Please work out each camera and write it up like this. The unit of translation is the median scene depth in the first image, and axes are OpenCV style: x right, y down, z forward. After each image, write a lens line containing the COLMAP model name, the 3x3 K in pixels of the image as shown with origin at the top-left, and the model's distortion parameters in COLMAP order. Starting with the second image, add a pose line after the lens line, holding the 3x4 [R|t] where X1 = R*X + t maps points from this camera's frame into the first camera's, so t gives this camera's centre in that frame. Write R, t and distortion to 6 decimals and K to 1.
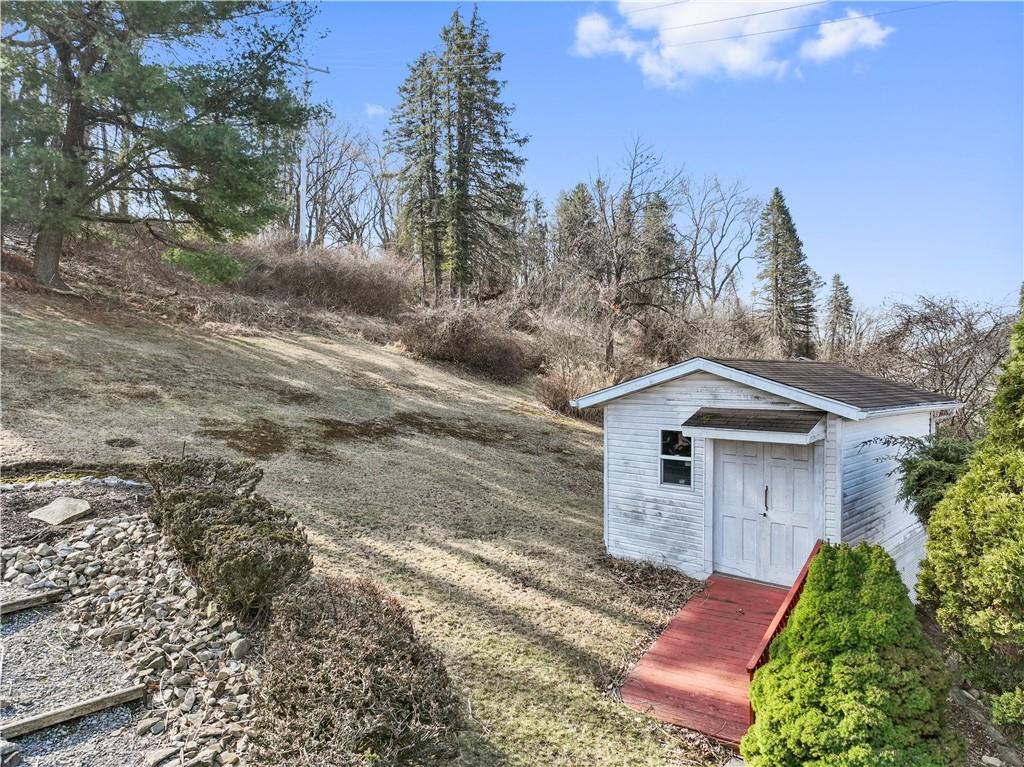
lens RADIAL K [[719.3, 0, 509.5], [0, 719.3, 386.5], [0, 0, 1]] dist [0.009740, -0.005155]
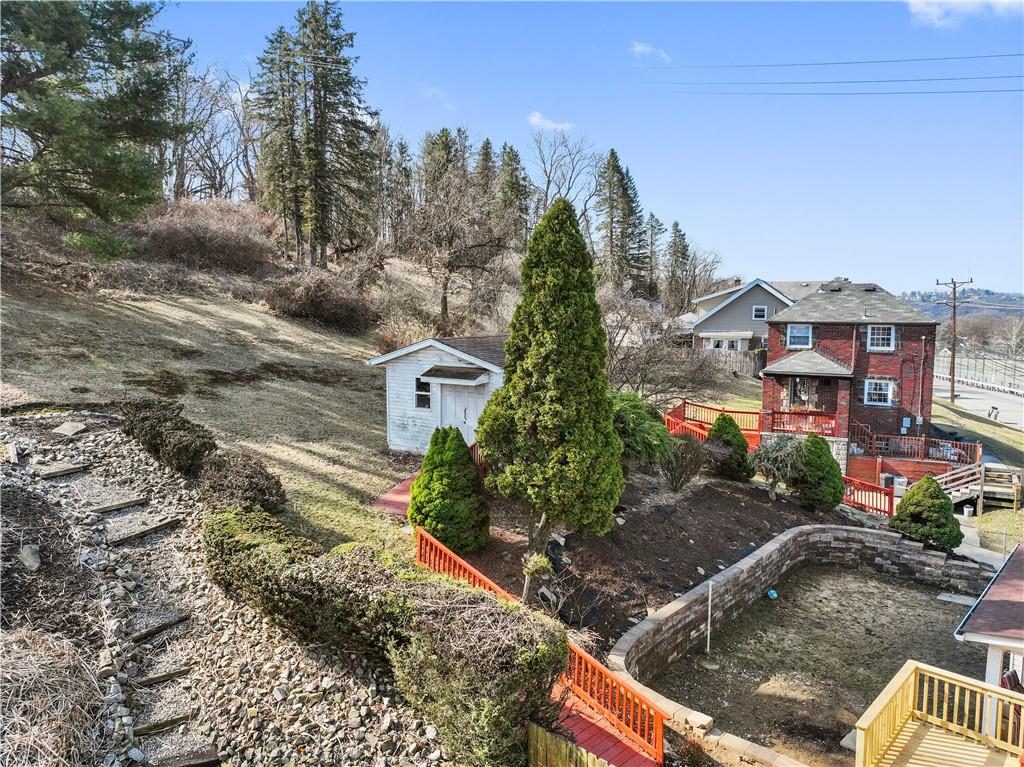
lens RADIAL K [[719.3, 0, 512.7], [0, 719.3, 376.2], [0, 0, 1]] dist [0.009740, -0.005155]
pose [[0.985145, -0.015135, 0.171059, 0.098967], [0.001487, 0.996823, 0.079631, -0.058062], [-0.171721, -0.078194, 0.982038, -0.542199]]
